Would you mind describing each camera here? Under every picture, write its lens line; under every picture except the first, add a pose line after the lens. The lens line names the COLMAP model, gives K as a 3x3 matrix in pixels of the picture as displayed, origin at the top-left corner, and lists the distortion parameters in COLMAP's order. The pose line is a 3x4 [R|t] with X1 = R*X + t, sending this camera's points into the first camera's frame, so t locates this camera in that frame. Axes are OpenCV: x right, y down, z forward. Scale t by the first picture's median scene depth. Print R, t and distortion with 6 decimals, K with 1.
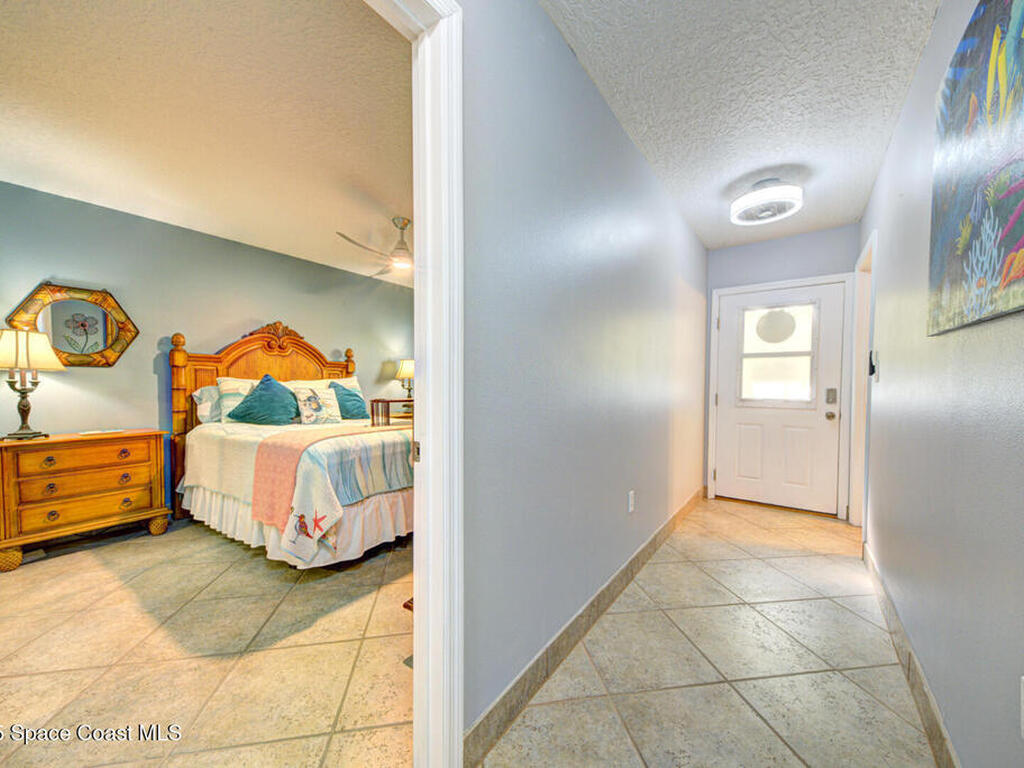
lens RADIAL K [[394.5, 0, 518.9], [0, 394.5, 389.5], [0, 0, 1]] dist [0.024897, -0.006171]
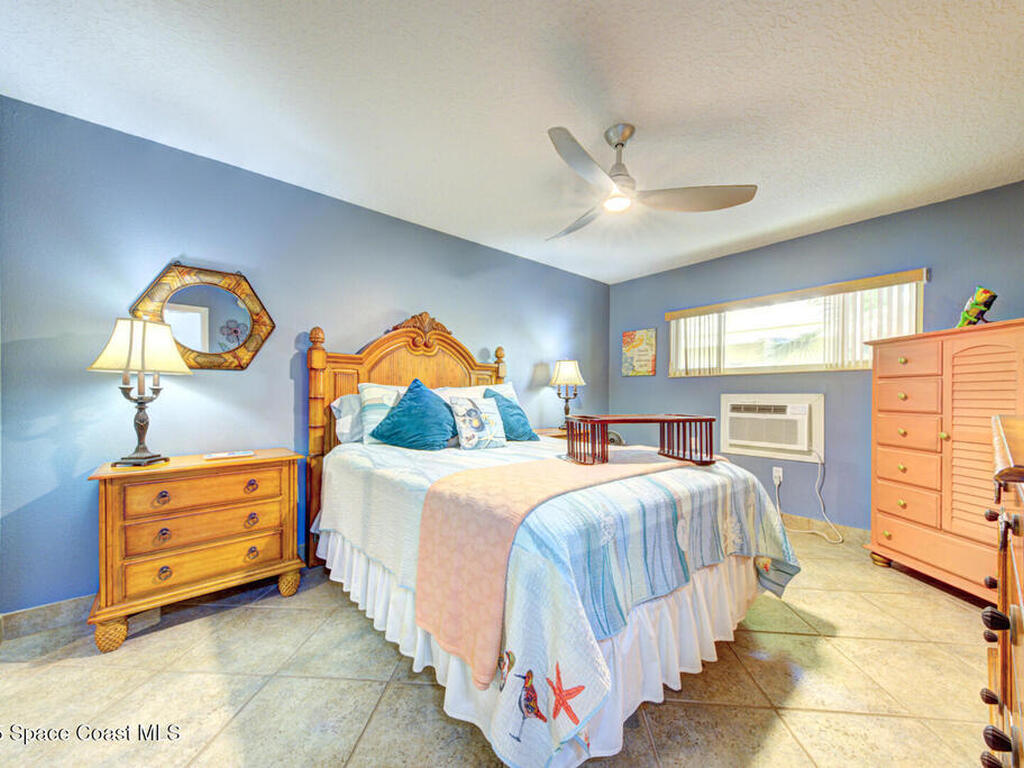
lens RADIAL K [[365.6, 0, 504.7], [0, 365.6, 388.2], [0, 0, 1]] dist [0.018019, -0.000047]
pose [[0.972864, 0.000437, -0.231376, -0.354408], [-0.006019, 0.999708, -0.023419, -0.006562], [0.231298, 0.024176, 0.972582, 0.421407]]
